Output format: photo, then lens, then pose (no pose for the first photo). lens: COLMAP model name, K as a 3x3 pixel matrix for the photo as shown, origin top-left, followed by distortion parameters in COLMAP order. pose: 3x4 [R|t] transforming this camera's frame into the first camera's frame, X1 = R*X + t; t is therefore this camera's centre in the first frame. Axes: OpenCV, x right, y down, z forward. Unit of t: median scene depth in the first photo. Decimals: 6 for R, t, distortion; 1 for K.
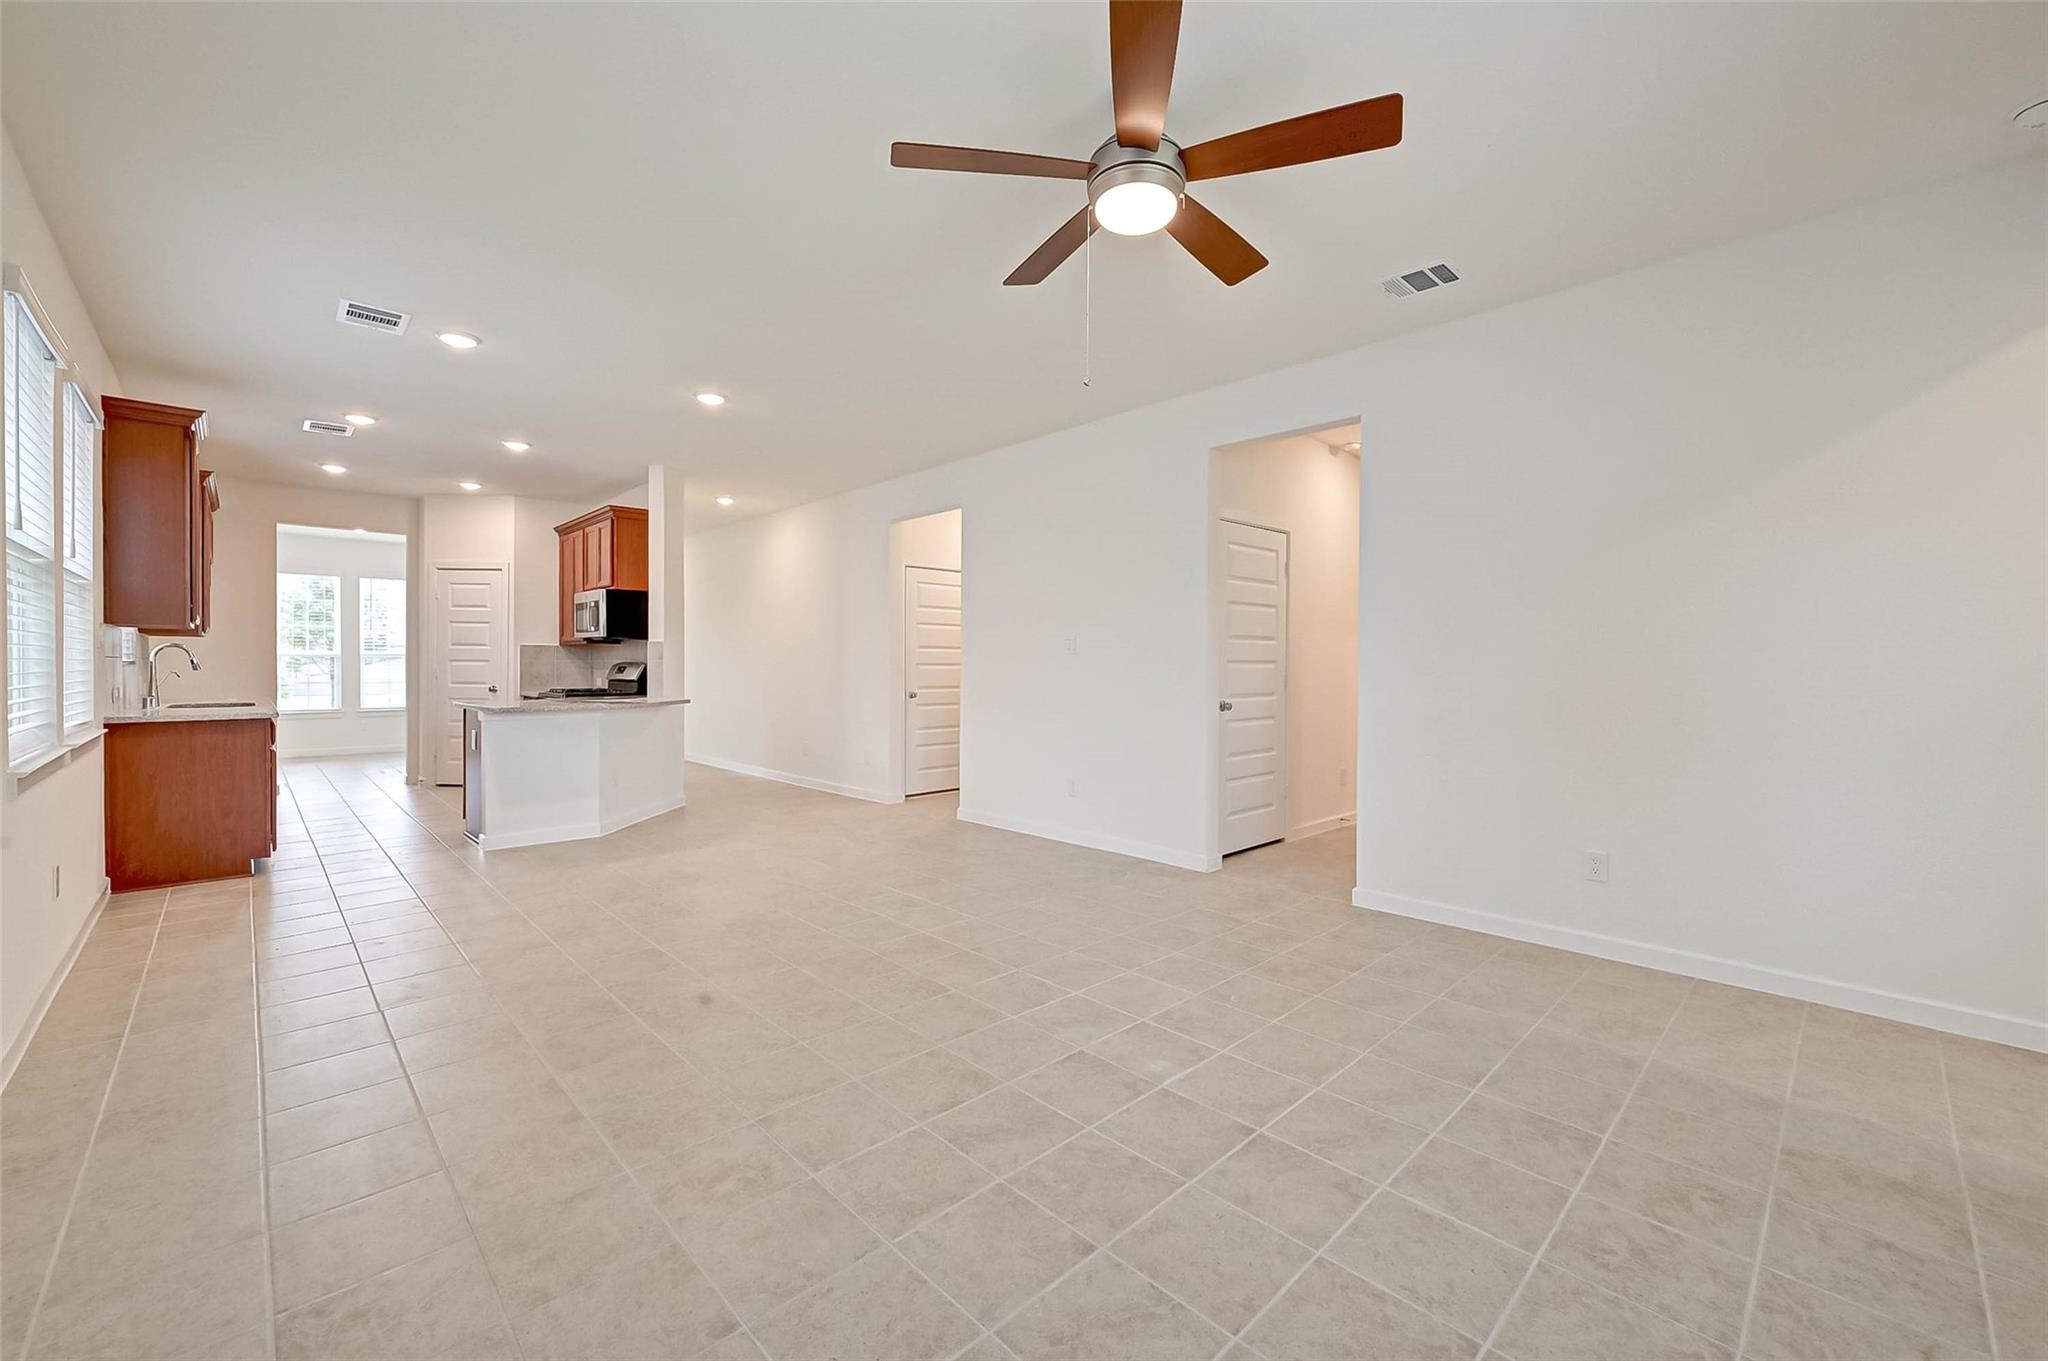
lens RADIAL K [[815.0, 0, 1038.5], [0, 815.0, 680.3], [0, 0, 1]] dist [-0.002856, 0.000247]
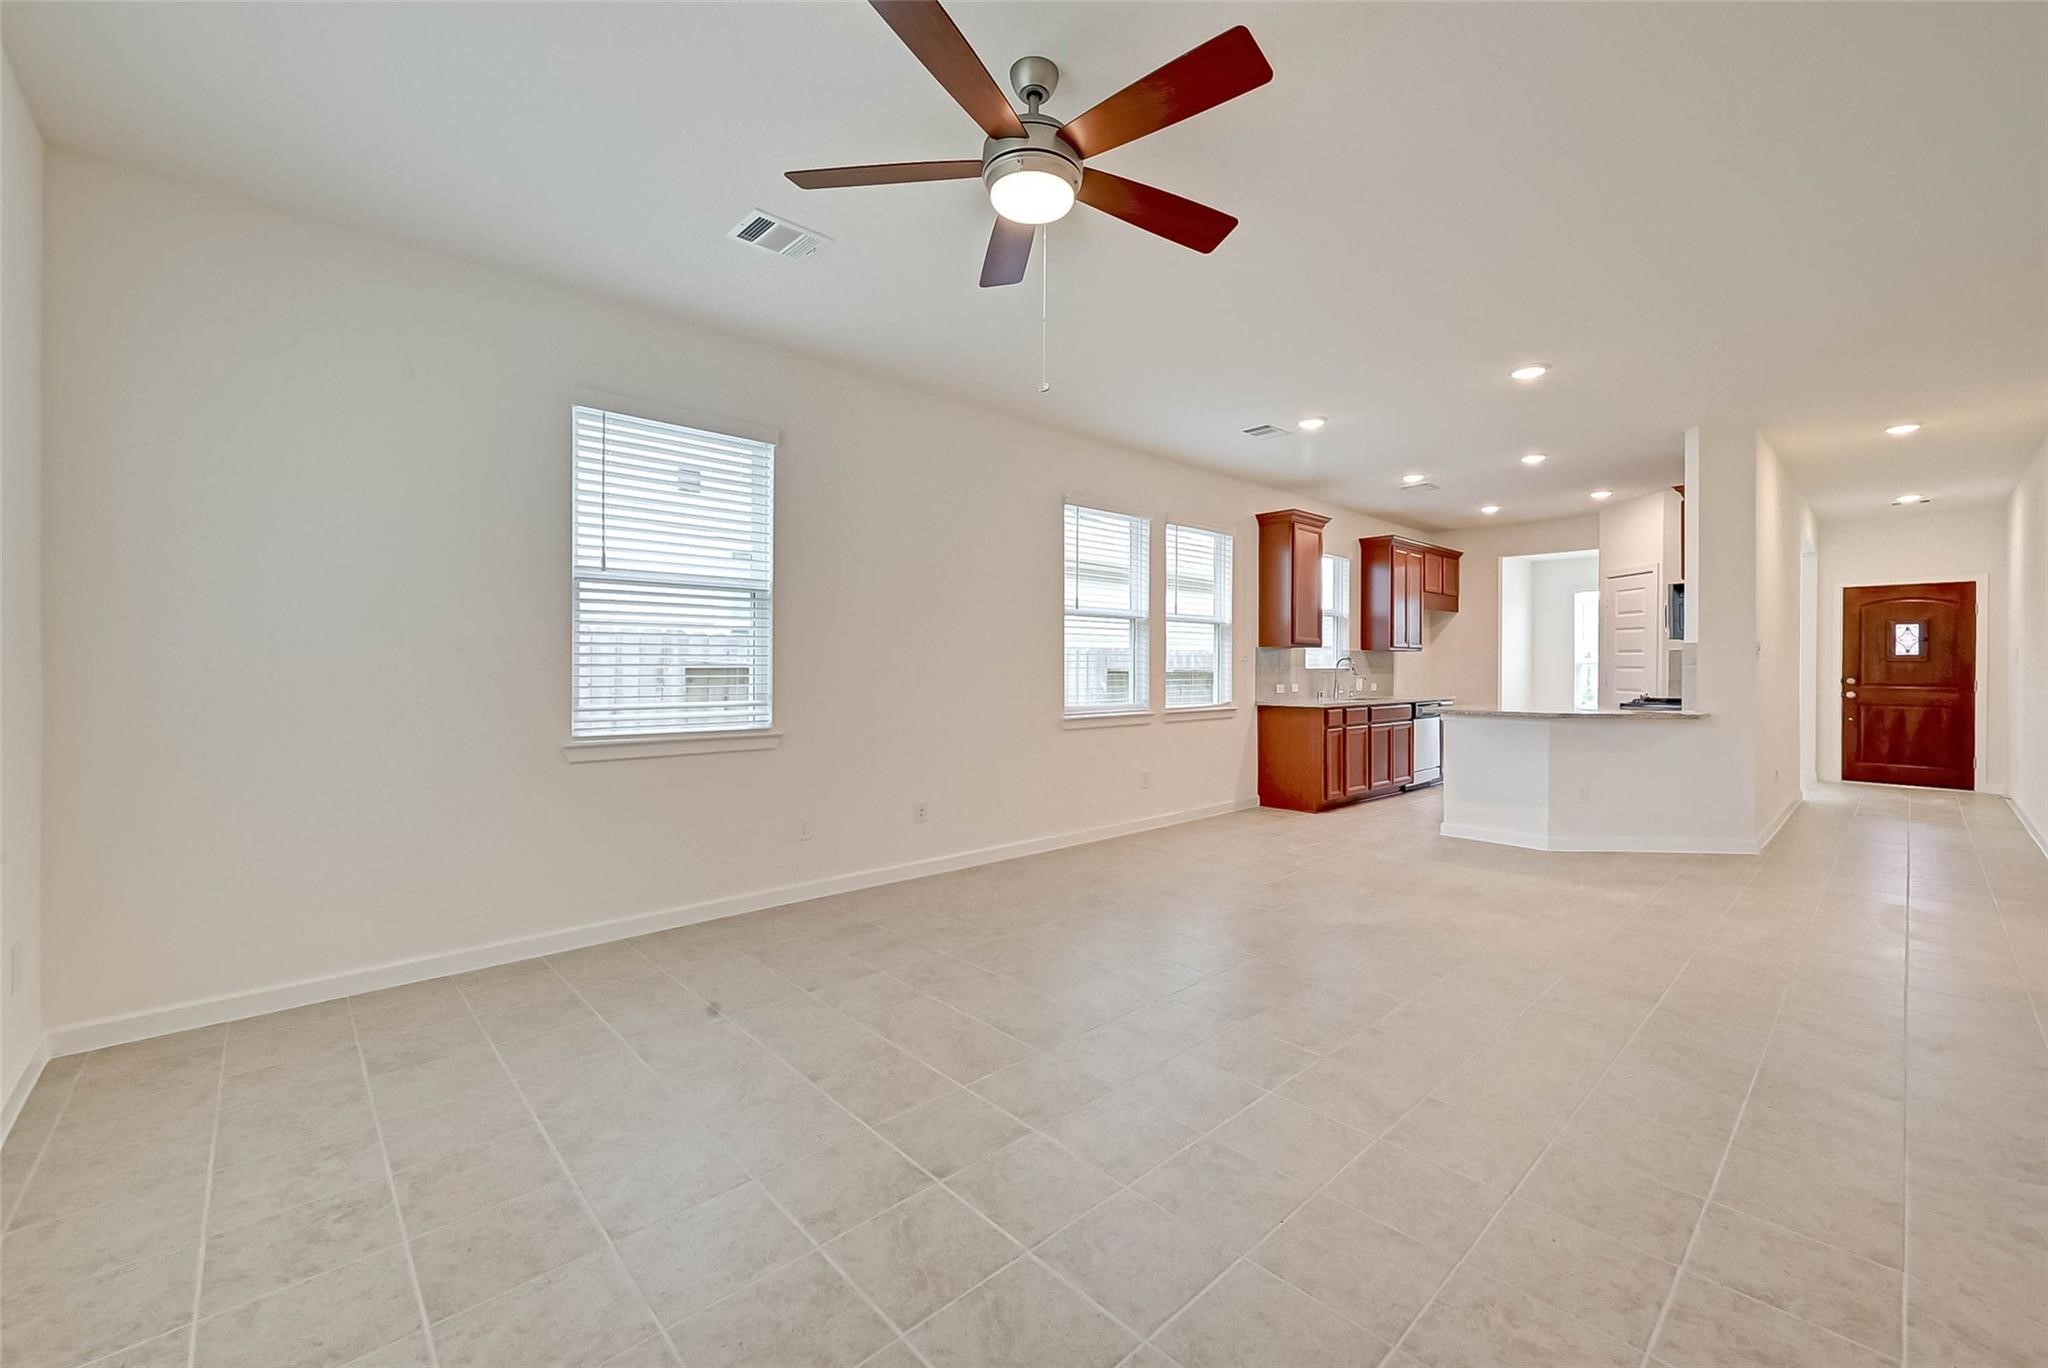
lens RADIAL K [[828.0, 0, 1032.3], [0, 828.0, 666.0], [0, 0, 1]] dist [-0.003856, 0.000262]
pose [[-0.025506, -0.006404, -0.999654, 0.607742], [-0.020171, 0.999779, -0.005890, -0.009423], [0.999471, 0.020014, -0.025630, 0.567609]]
